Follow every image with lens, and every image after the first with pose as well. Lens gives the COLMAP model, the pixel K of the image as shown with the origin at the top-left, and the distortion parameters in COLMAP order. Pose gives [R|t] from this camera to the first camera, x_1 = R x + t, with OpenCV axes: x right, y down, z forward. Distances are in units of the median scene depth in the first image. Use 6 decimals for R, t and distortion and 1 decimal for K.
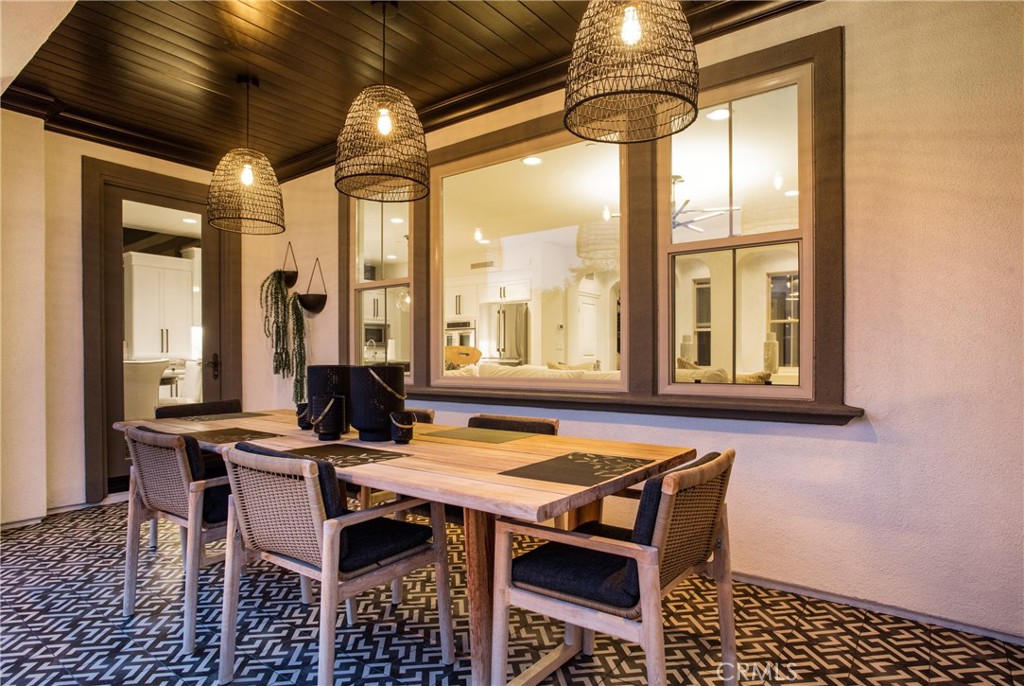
lens RADIAL K [[577.4, 0, 512.0], [0, 577.4, 343.0], [0, 0, 1]] dist [0.000007, -0.000011]
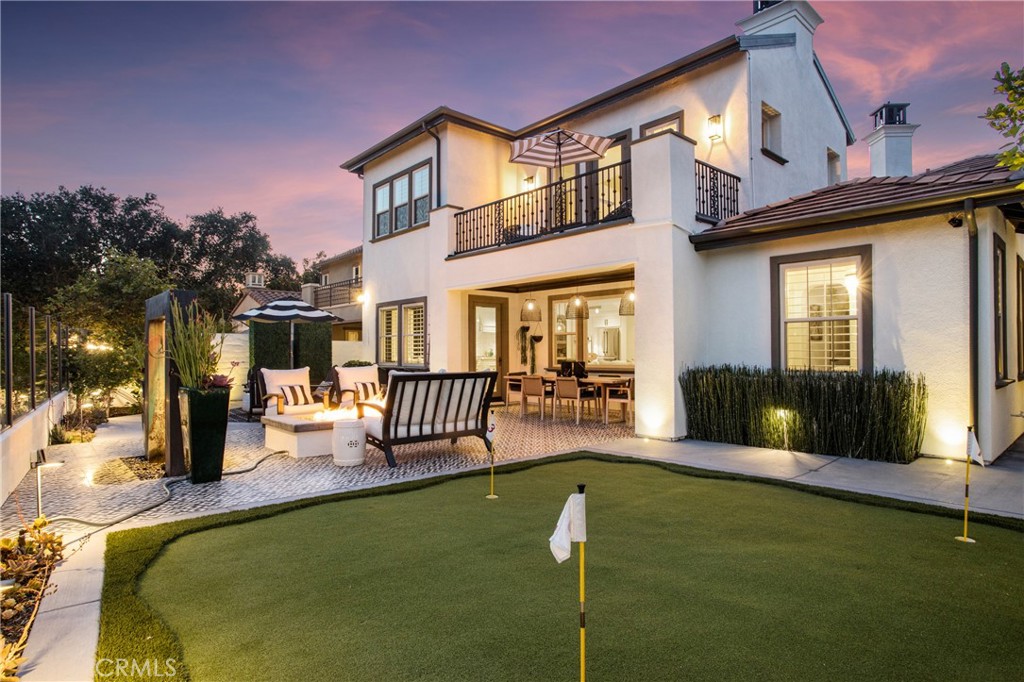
lens RADIAL K [[577.4, 0, 512.0], [0, 577.4, 341.0], [0, 0, 1]] dist [0.000007, -0.000011]
pose [[0.984947, 0.001489, -0.172852, 0.012469], [-0.000604, 0.999986, 0.005167, -0.071816], [0.172857, -0.004985, 0.984934, -1.705967]]
